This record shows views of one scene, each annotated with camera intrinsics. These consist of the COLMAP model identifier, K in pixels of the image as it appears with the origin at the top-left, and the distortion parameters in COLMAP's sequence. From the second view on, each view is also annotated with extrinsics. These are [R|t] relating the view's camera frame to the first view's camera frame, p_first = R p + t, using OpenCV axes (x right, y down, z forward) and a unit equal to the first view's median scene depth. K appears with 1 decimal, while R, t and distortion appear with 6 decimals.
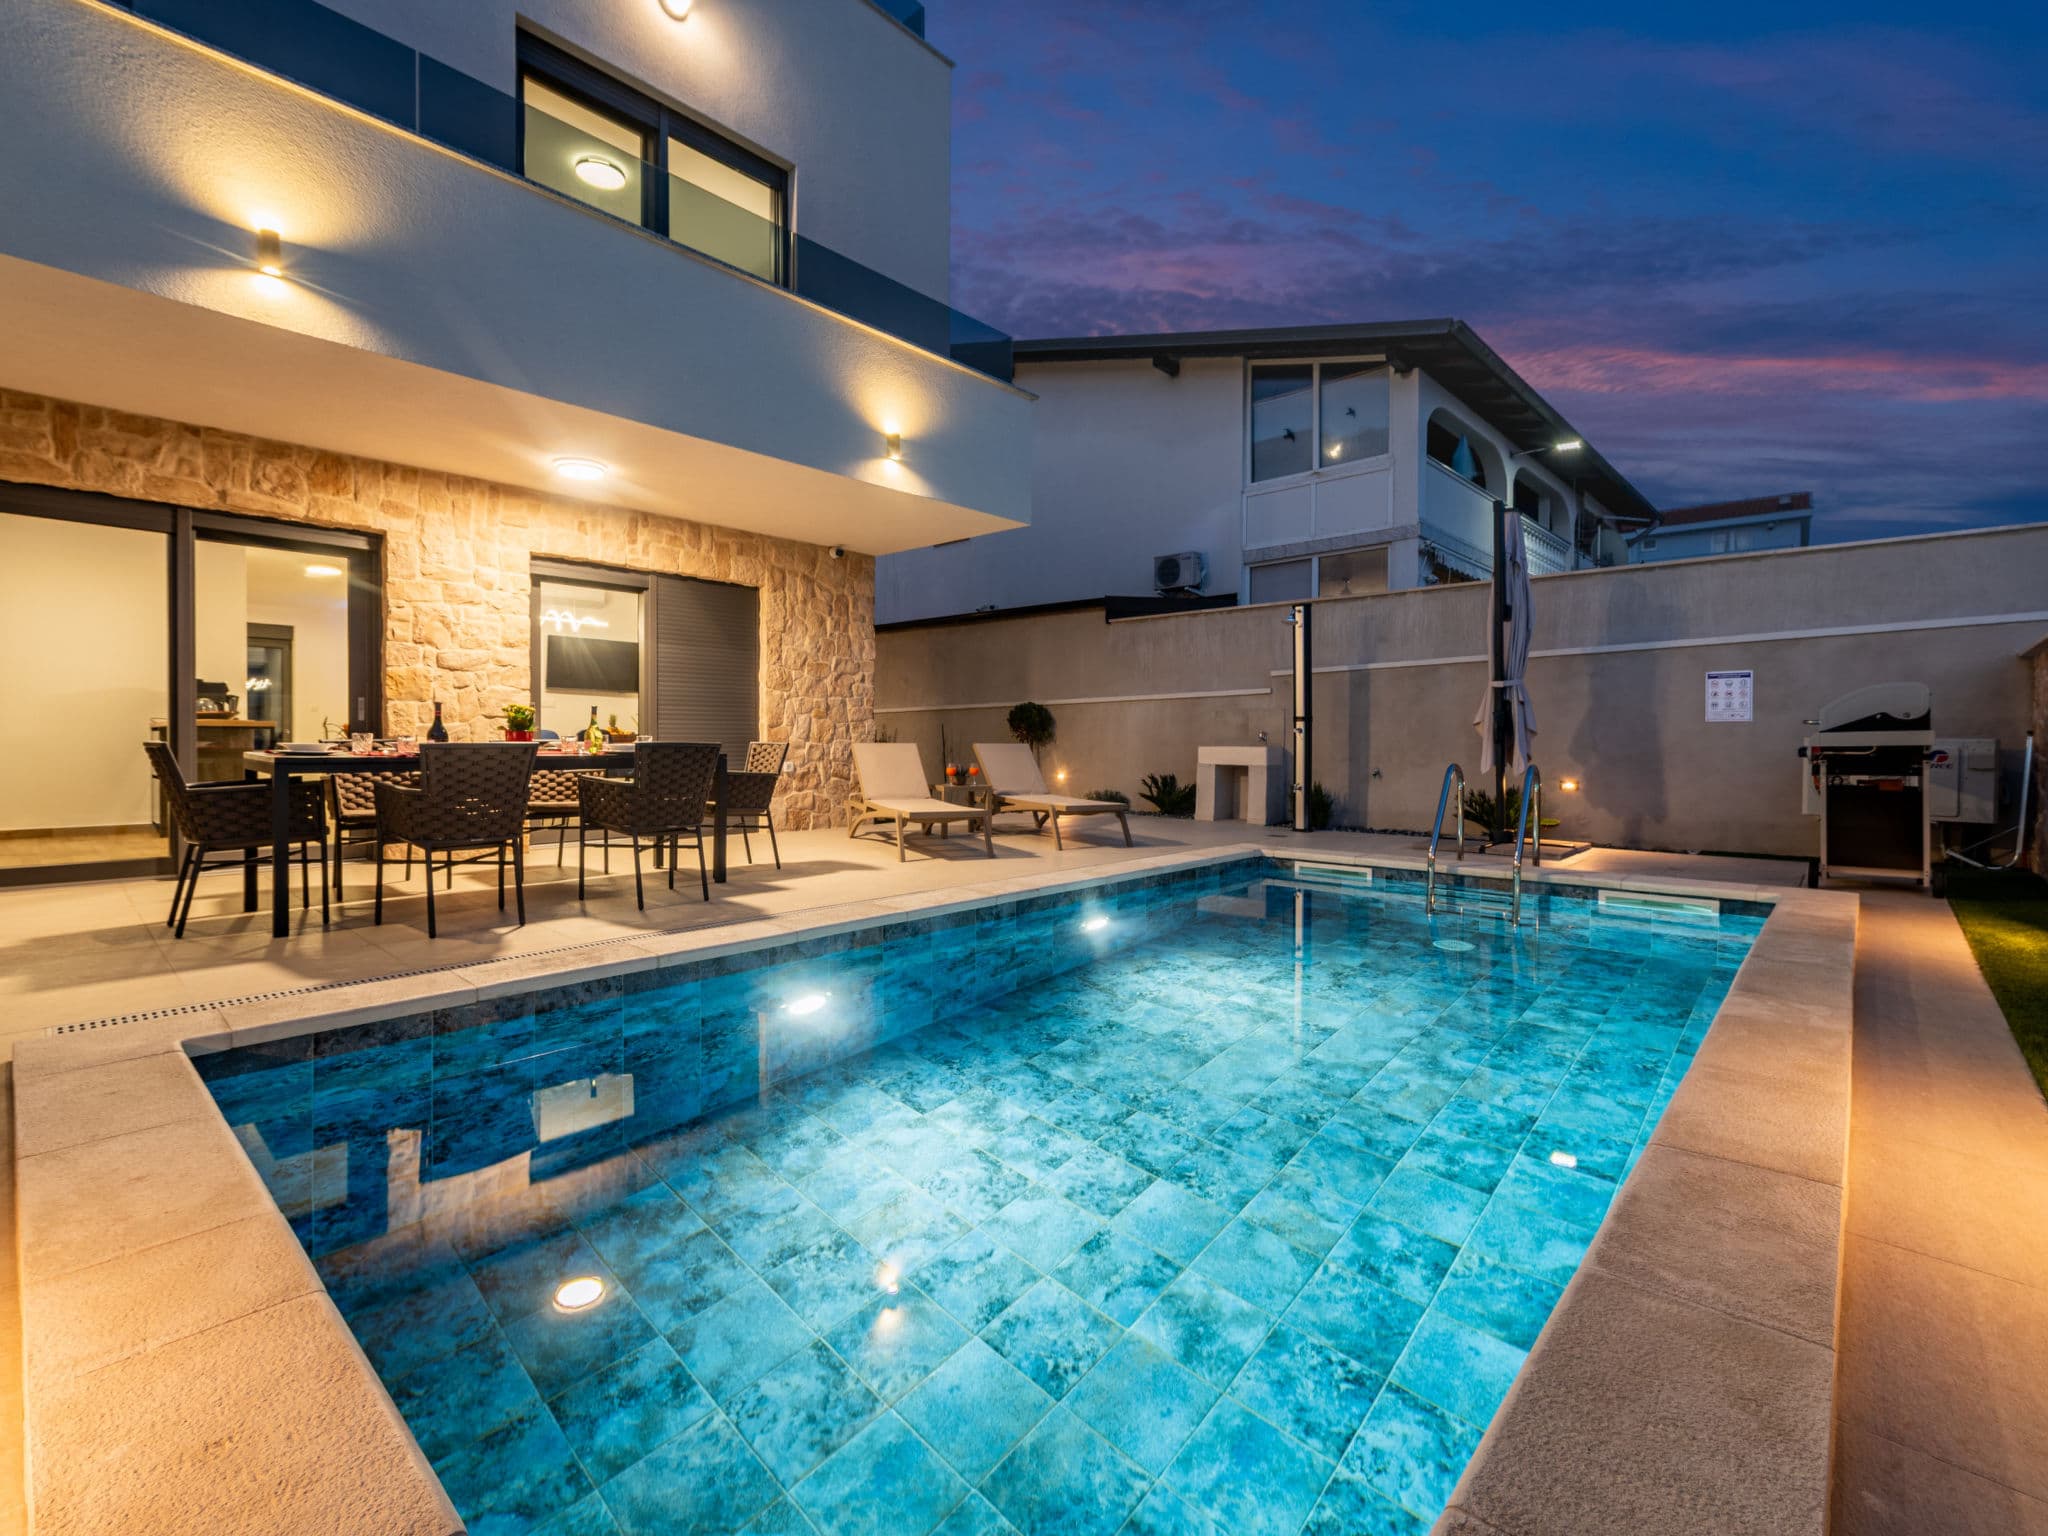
lens RADIAL K [[935.8, 0, 1041.4], [0, 935.8, 733.7], [0, 0, 1]] dist [-0.001201, -0.004778]
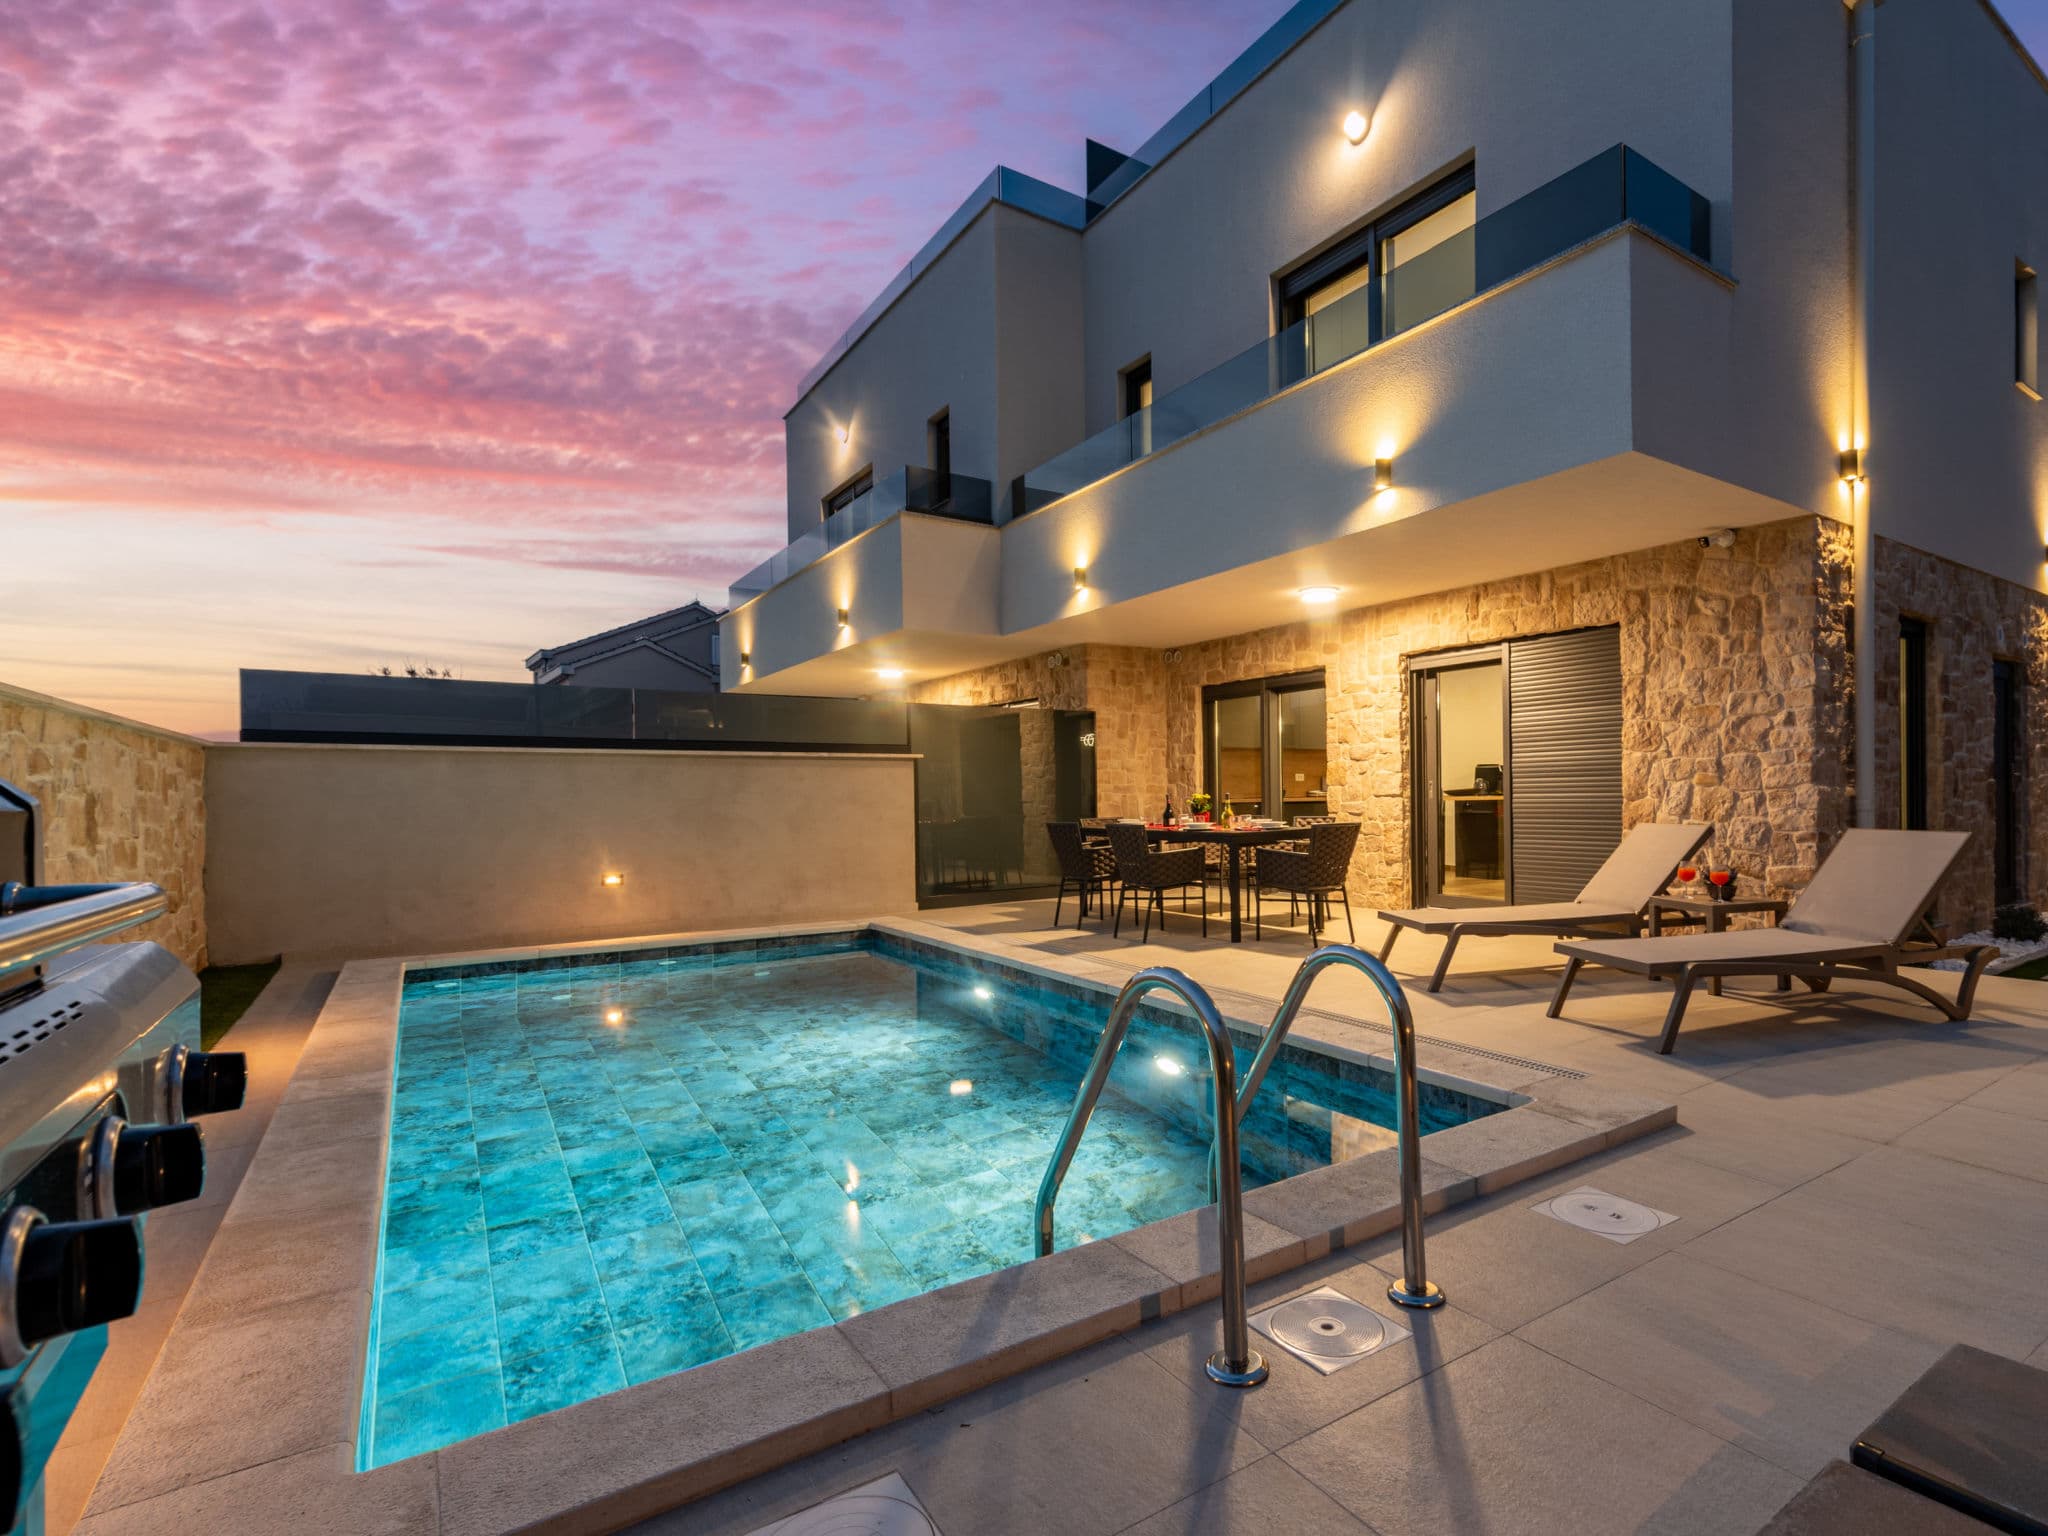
lens RADIAL K [[954.6, 0, 1108.5], [0, 954.6, 803.5], [0, 0, 1]] dist [0.002805, -0.000363]
pose [[-0.250608, 0.010289, -0.968034, 0.727145], [0.022121, 0.999743, 0.004899, -0.021339], [0.967836, -0.020186, -0.250771, 0.965899]]
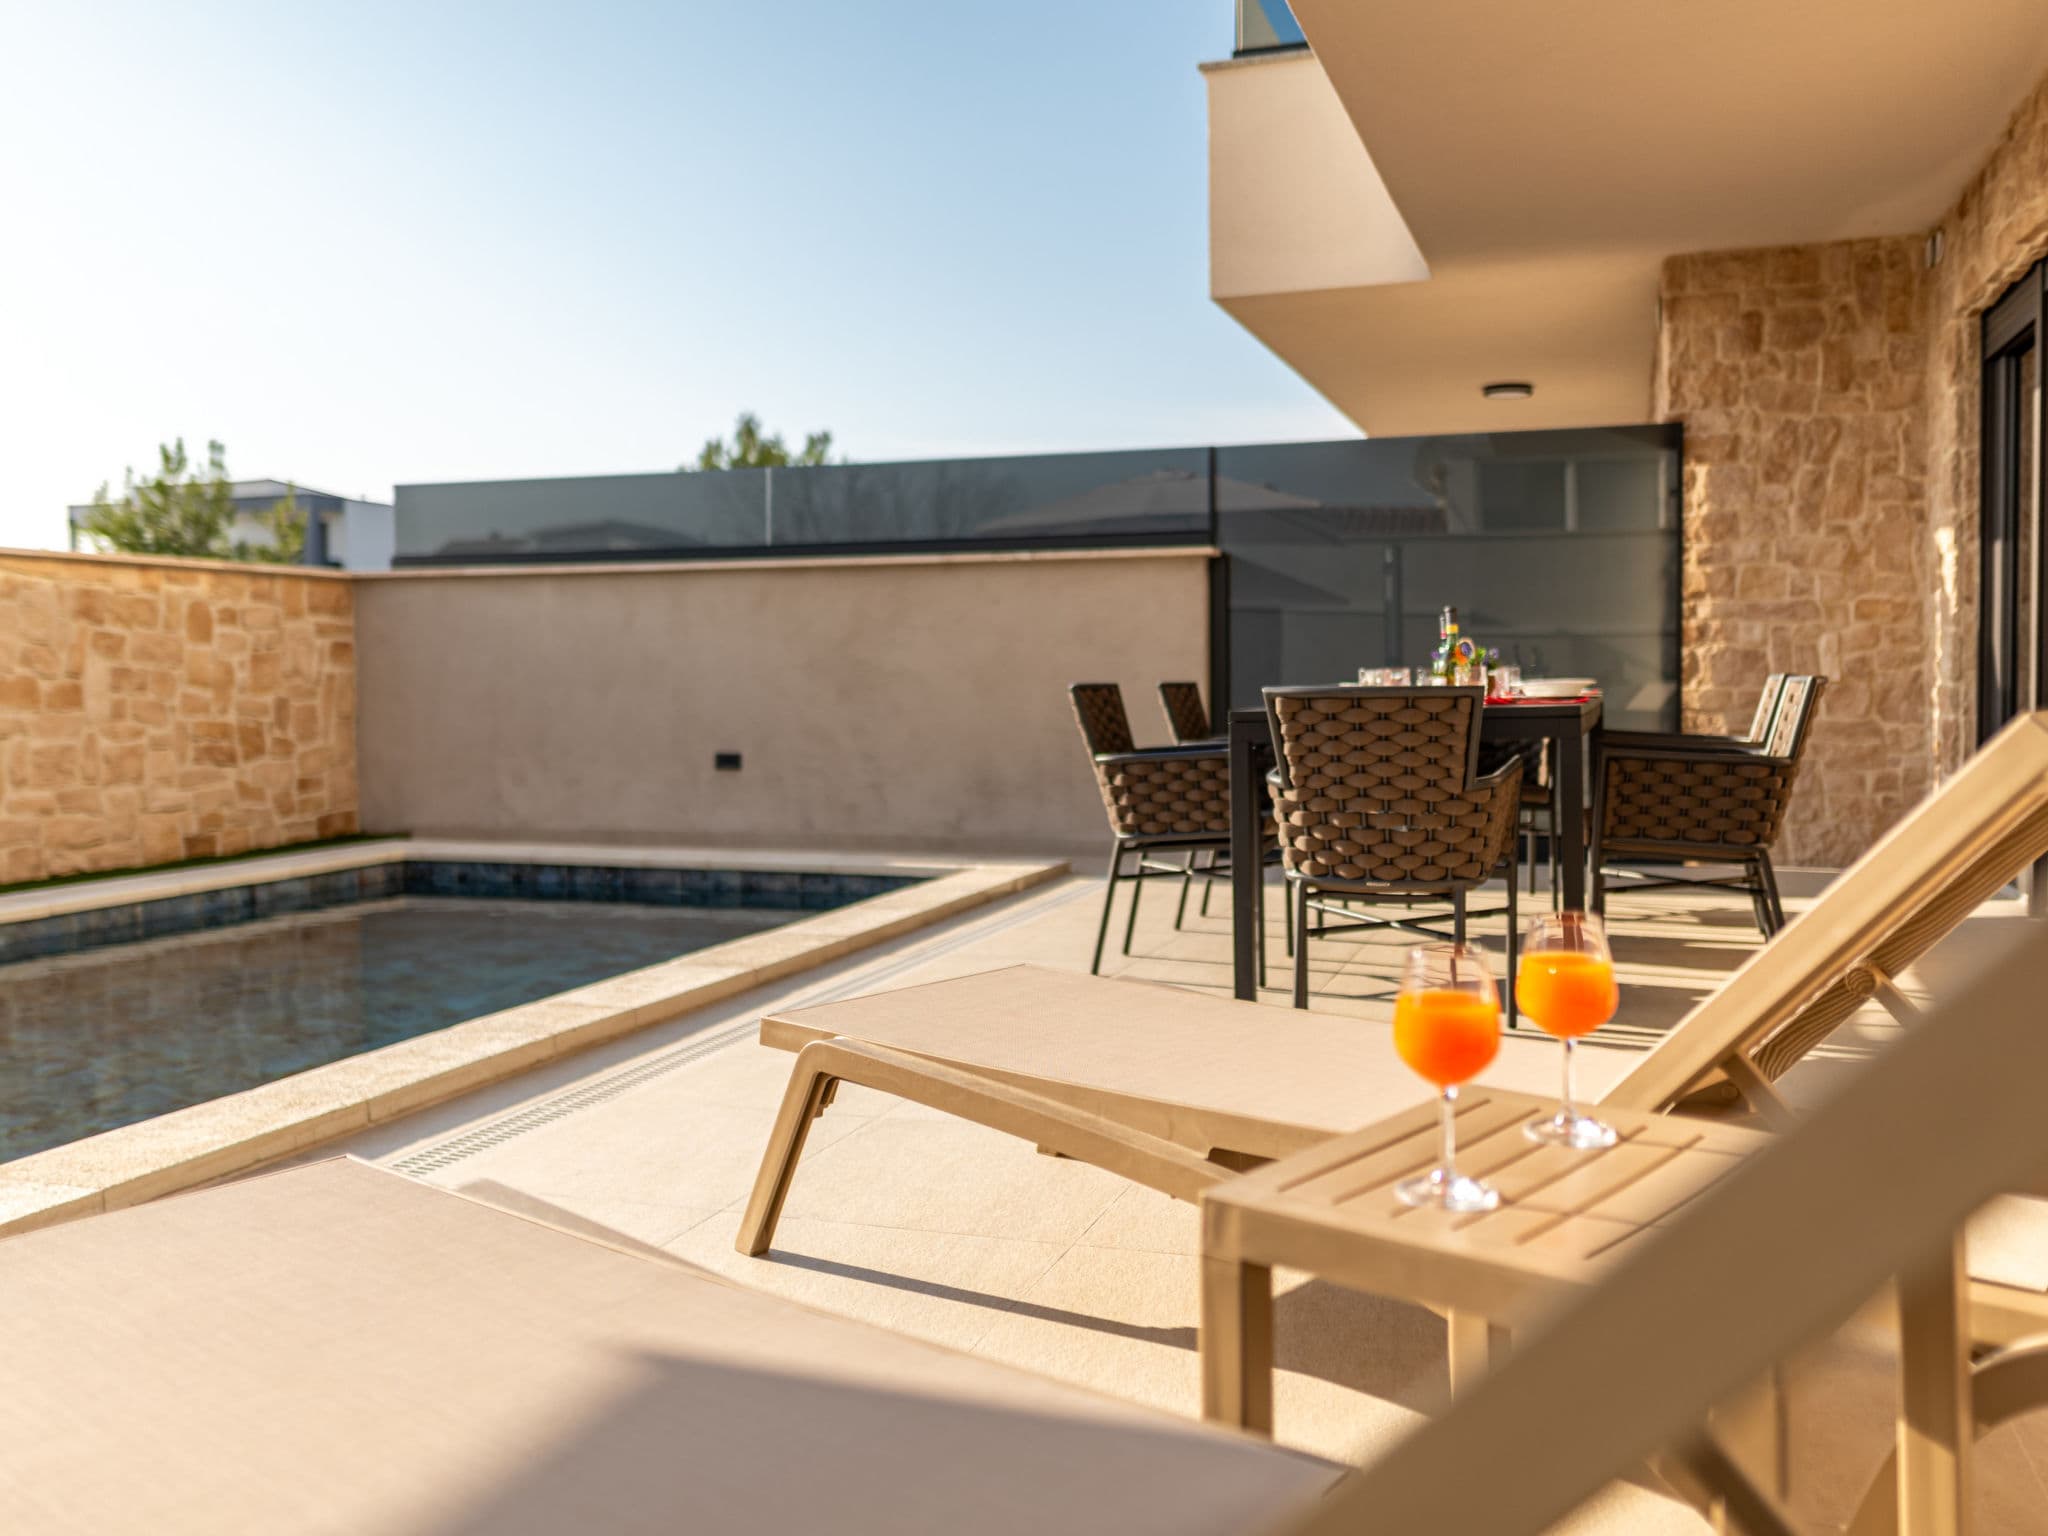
lens RADIAL K [[1590.8, 0, 1024.0], [0, 1590.8, 768.0], [0, 0, 1]] dist [0.004006, -0.000278]
pose [[-0.898195, 0.036416, -0.438087, 0.092997], [0.015342, 0.998553, 0.051550, 0.007320], [0.439330, 0.039581, -0.897453, 1.339586]]
